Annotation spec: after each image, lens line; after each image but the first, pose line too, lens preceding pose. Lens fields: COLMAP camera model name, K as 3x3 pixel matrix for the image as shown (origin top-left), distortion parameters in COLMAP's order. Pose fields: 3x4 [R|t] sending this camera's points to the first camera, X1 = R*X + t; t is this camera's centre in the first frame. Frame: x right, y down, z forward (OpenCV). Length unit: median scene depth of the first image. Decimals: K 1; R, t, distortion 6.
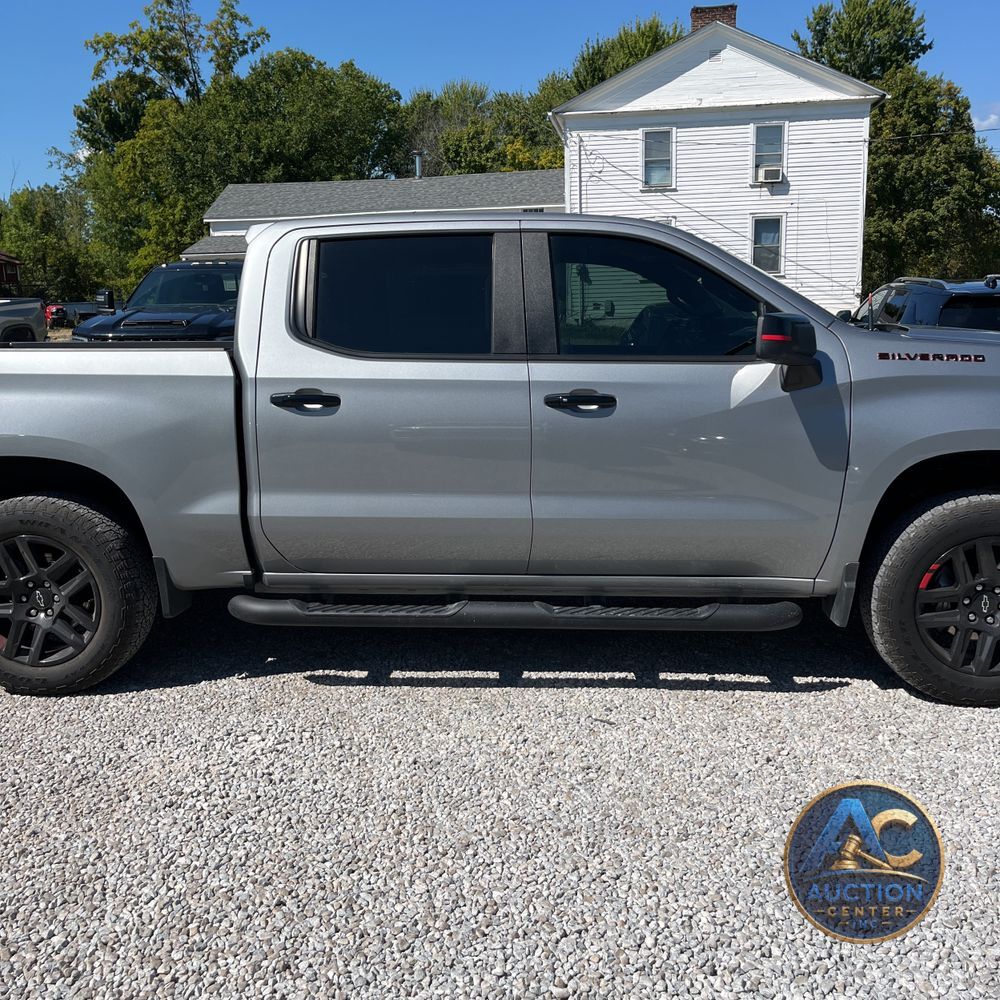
lens RADIAL K [[1014.3, 0, 494.6], [0, 1014.3, 510.1], [0, 0, 1]] dist [0.029003, -0.020661]
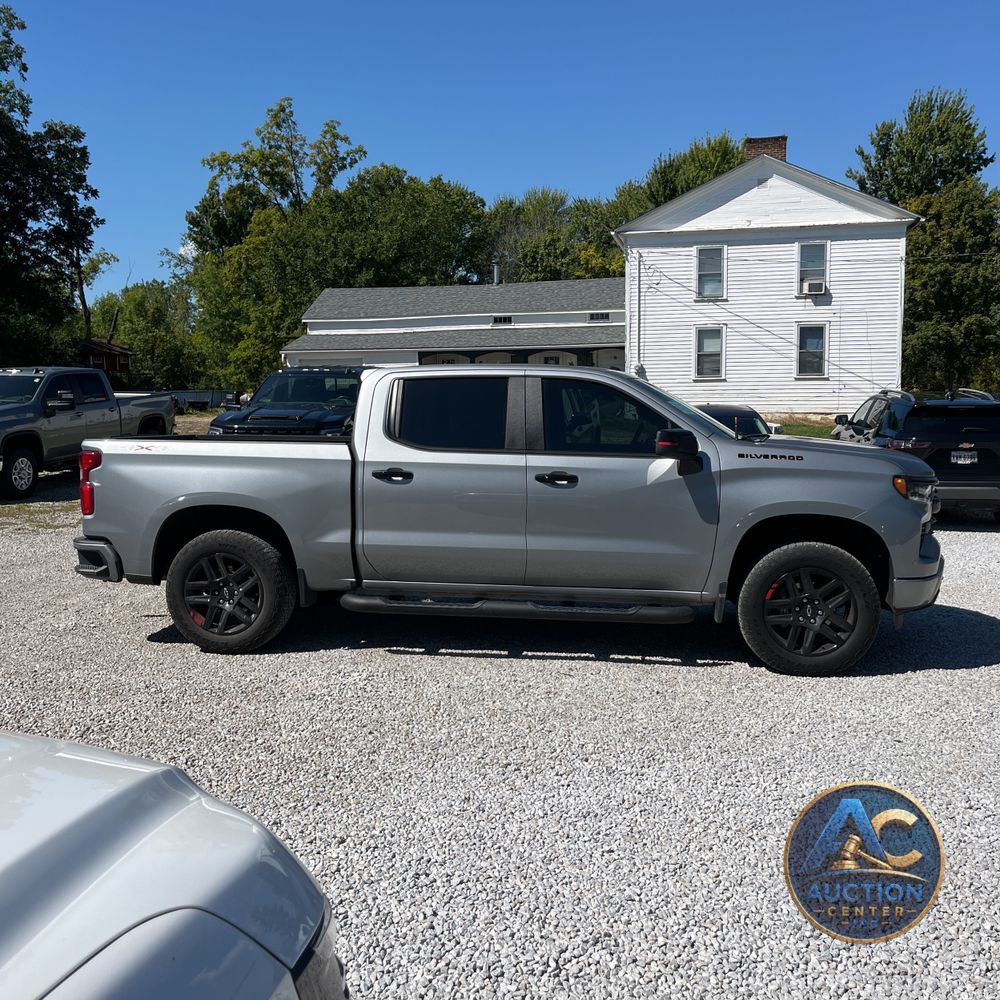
lens RADIAL K [[1013.9, 0, 492.2], [0, 1013.9, 501.4], [0, 0, 1]] dist [0.038483, -0.040170]
pose [[0.996776, 0.022861, -0.076908, 0.011501], [-0.030022, 0.995186, -0.093288, 0.009314], [0.074405, 0.095296, 0.992664, -0.069190]]
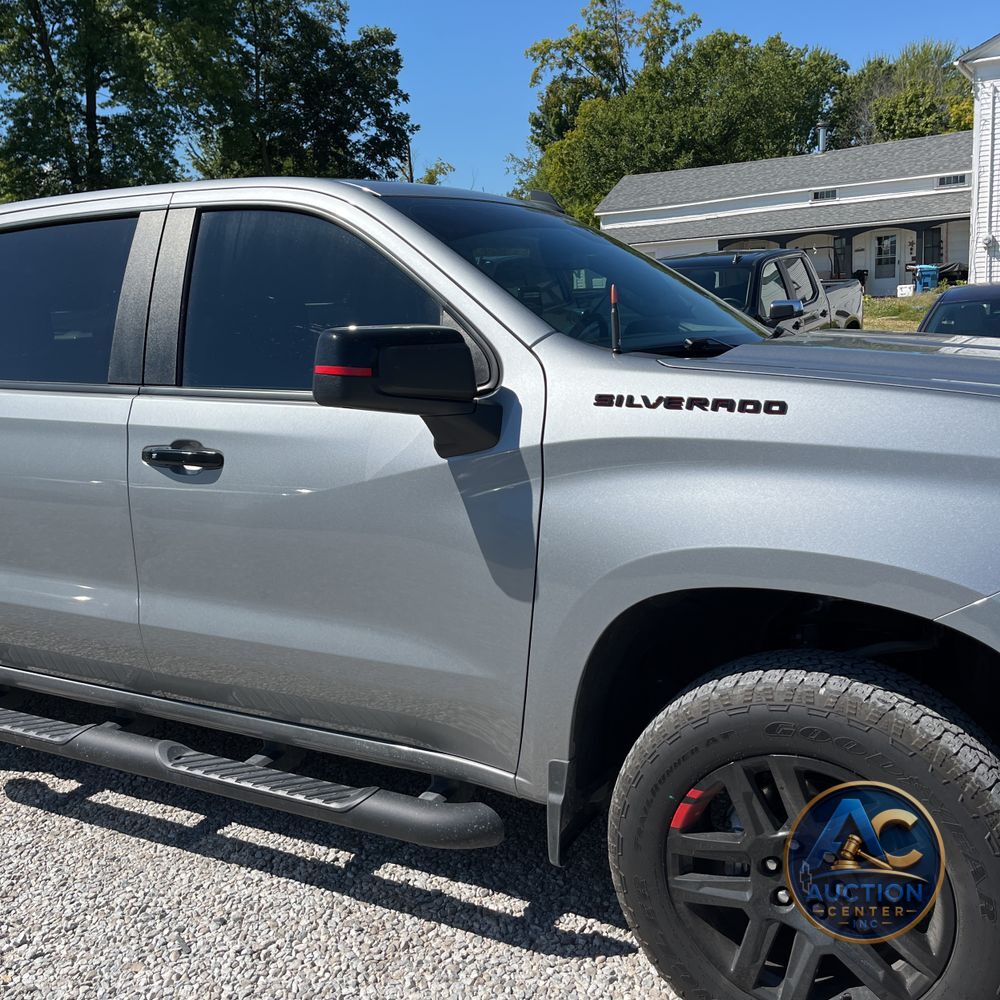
lens RADIAL K [[1015.3, 0, 506.0], [0, 1015.3, 502.7], [0, 0, 1]] dist [0.040432, -0.049690]
pose [[0.912643, 0.054906, -0.405053, 0.059124], [-0.053558, 0.998457, 0.014669, -0.010694], [0.405233, 0.008306, 0.914176, 0.050463]]
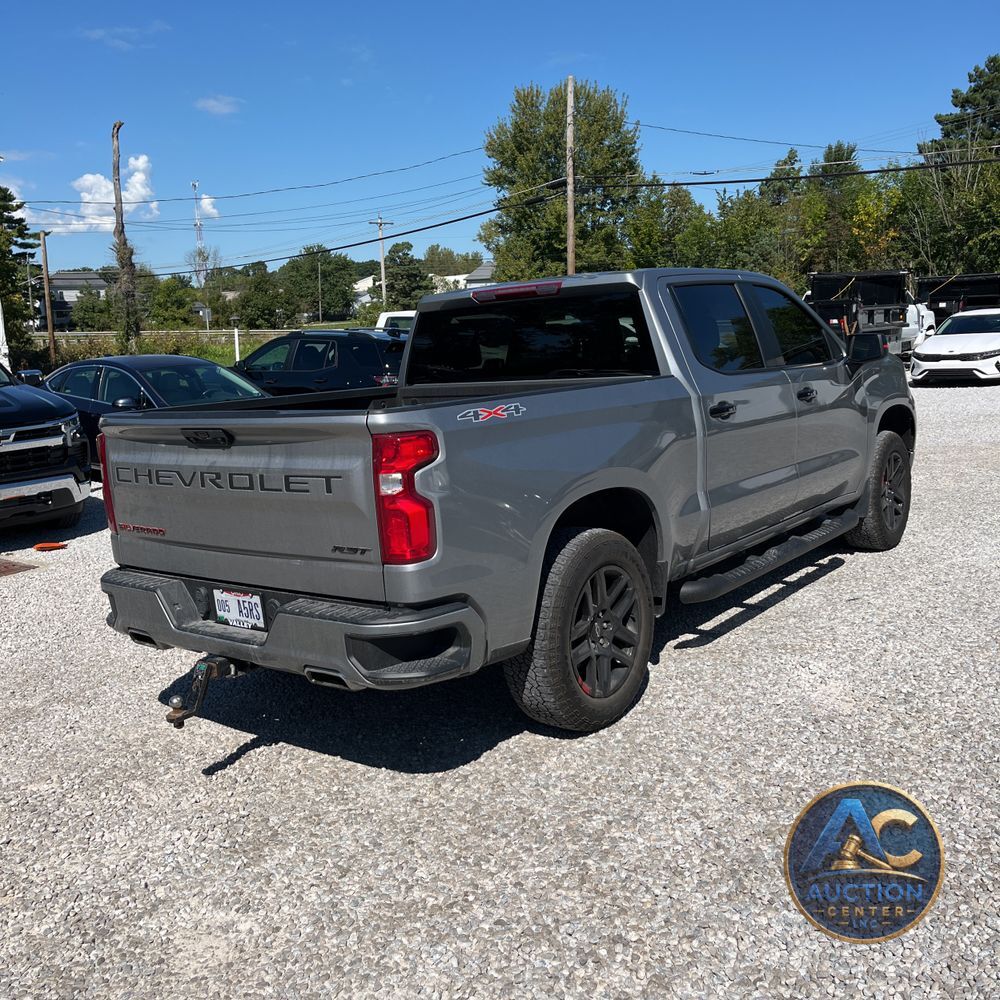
lens RADIAL K [[1014.3, 0, 494.6], [0, 1014.3, 510.1], [0, 0, 1]] dist [0.029003, -0.020661]
pose [[0.563864, -0.156635, 0.810878, -0.150969], [0.205042, 0.977659, 0.046271, -0.011211], [-0.800009, 0.140174, 0.583384, 0.055328]]
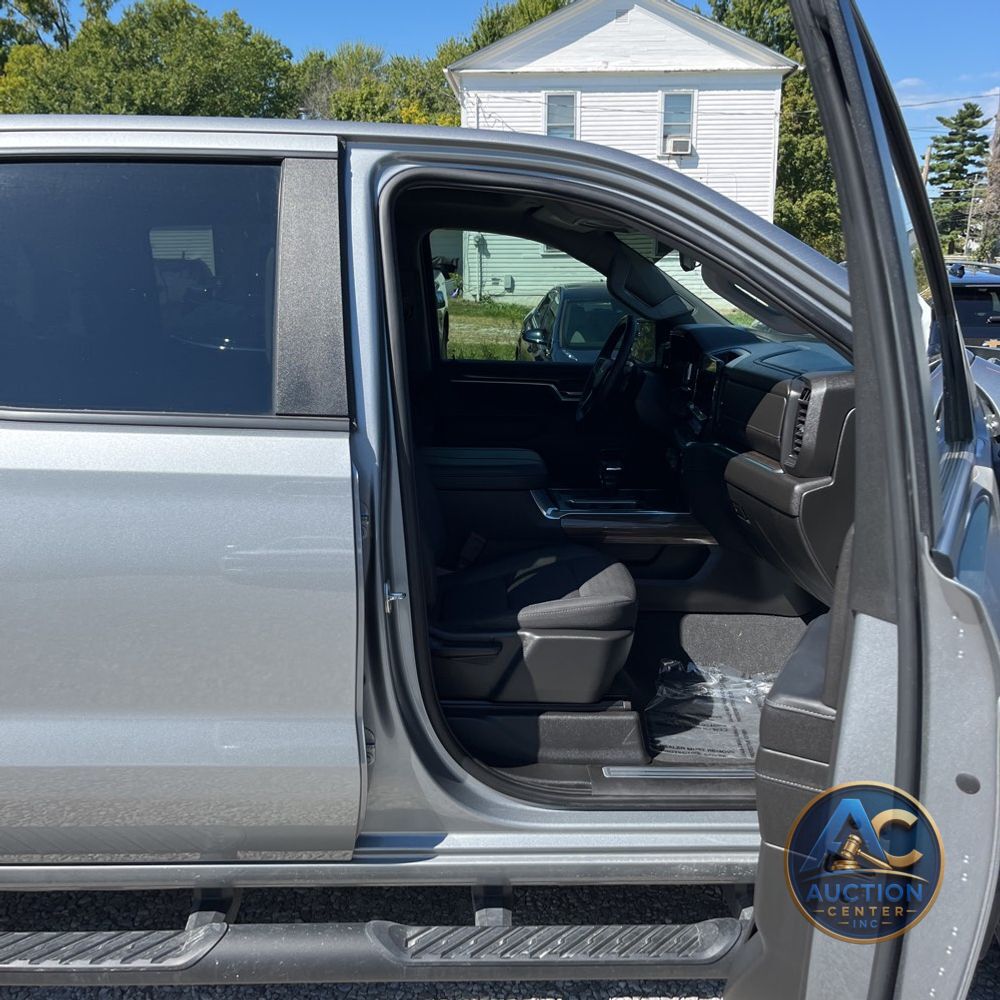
lens RADIAL K [[1011.0, 0, 496.7], [0, 1011.0, 495.5], [0, 0, 1]] dist [0.067047, -0.095413]
pose [[0.994791, 0.001830, 0.101917, 0.005454], [-0.003144, 0.999914, 0.012734, -0.012930], [-0.101885, -0.012988, 0.994711, 0.055774]]
